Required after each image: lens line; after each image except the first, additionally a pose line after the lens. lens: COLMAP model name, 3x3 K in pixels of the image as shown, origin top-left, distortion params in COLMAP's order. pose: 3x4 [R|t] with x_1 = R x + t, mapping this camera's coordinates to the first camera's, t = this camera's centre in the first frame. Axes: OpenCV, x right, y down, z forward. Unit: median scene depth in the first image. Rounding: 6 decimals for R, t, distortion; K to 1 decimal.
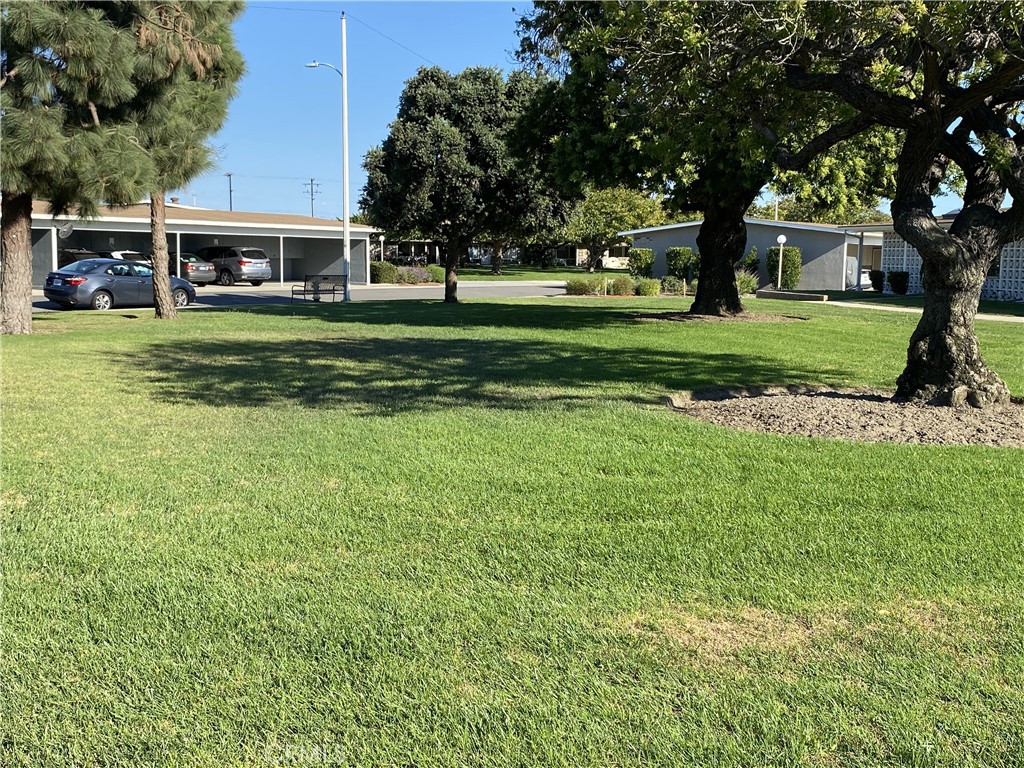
lens RADIAL K [[1183.0, 0, 557.5], [0, 1183.0, 382.6], [0, 0, 1]] dist [0.137352, -0.359581]
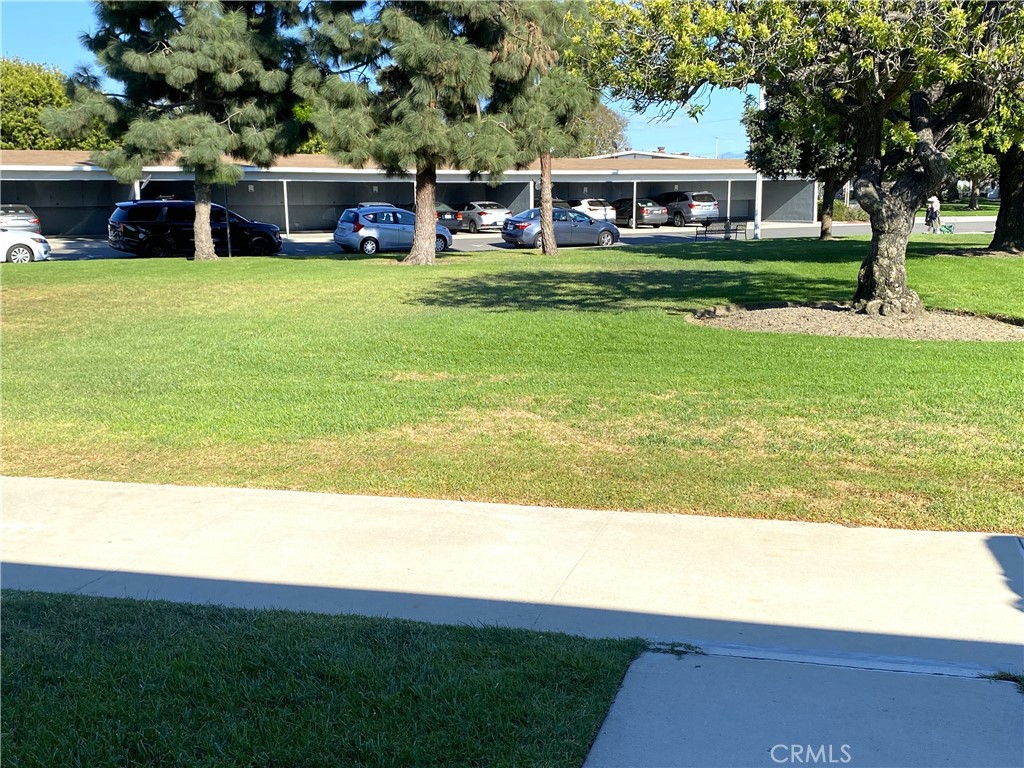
lens RADIAL K [[1168.1, 0, 512.0], [0, 1168.1, 384.0], [0, 0, 1]] dist [0.190640, -0.613096]
pose [[0.891004, 0.052066, -0.451000, 0.157867], [-0.027599, 0.997777, 0.060662, 0.007714], [0.453156, -0.041603, 0.890460, -0.121919]]
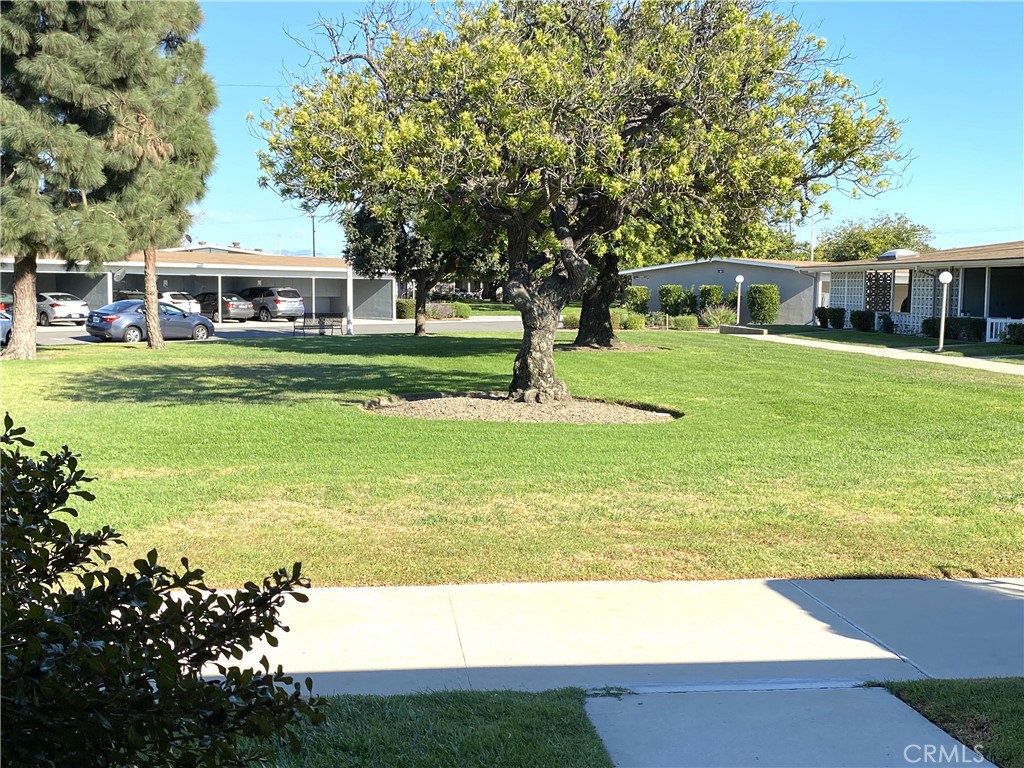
lens RADIAL K [[1168.1, 0, 512.0], [0, 1168.1, 384.0], [0, 0, 1]] dist [0.190640, -0.613096]
pose [[0.994401, 0.003962, -0.105603, 0.126236], [-0.006759, 0.999635, -0.026151, 0.009646], [0.105460, 0.026718, 0.994065, -0.142559]]
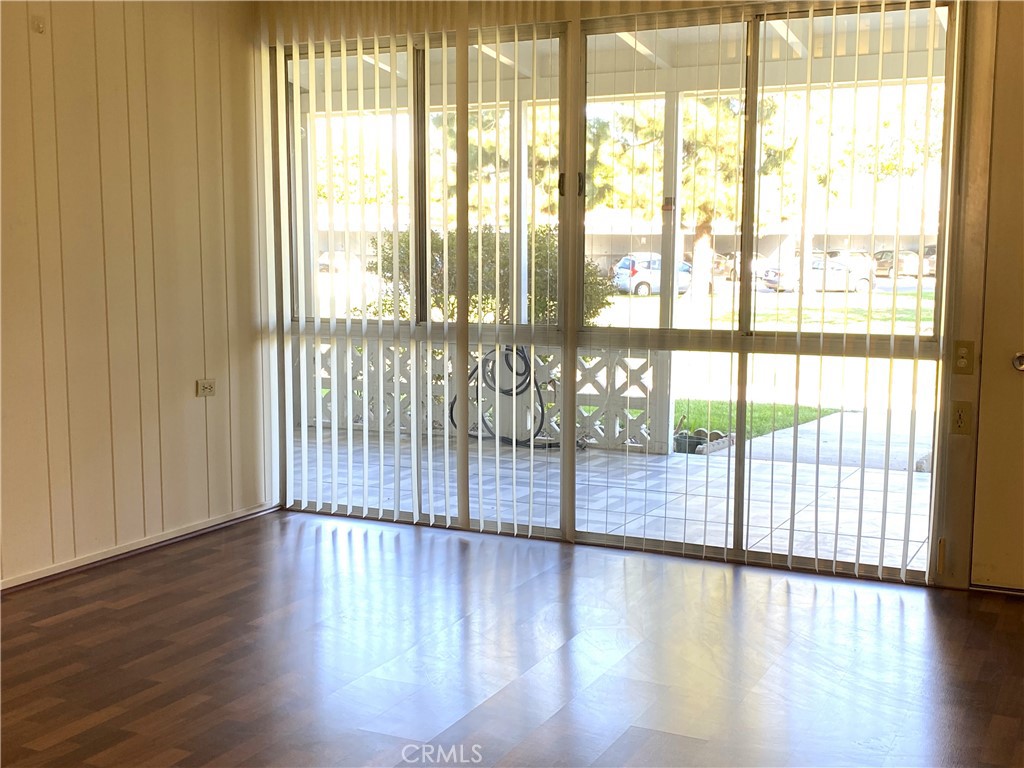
lens RADIAL K [[1170.5, 0, 509.7], [0, 1170.5, 396.1], [0, 0, 1]] dist [0.159204, -0.431298]
pose [[0.774934, 0.065984, -0.628588, 0.227322], [-0.056483, 0.997786, 0.035107, 0.028450], [0.629513, 0.008299, 0.776945, -0.272256]]
